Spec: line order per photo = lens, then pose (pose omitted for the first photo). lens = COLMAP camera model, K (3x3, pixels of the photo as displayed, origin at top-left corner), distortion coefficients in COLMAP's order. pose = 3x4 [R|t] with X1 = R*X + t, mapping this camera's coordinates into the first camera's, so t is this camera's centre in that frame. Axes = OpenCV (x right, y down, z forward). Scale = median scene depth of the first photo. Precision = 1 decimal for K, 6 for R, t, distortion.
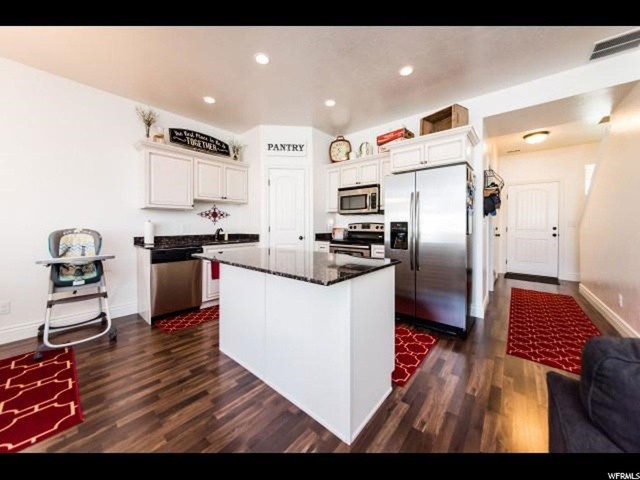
lens RADIAL K [[225.4, 0, 317.5], [0, 225.4, 229.1], [0, 0, 1]] dist [-0.002936, 0.000502]
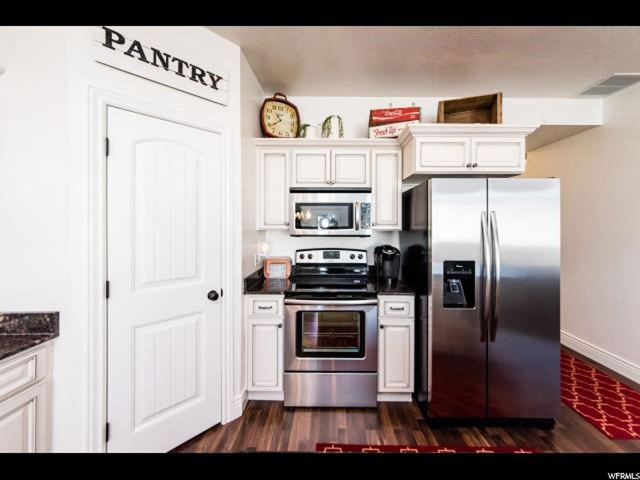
lens RADIAL K [[225.4, 0, 335.5], [0, 225.4, 225.2], [0, 0, 1]] dist [-0.002936, 0.000502]
pose [[0.758483, -0.000426, 0.651693, -0.204683], [0.013679, 0.999790, -0.015267, -0.096615], [-0.651549, 0.020494, 0.758330, 0.628614]]
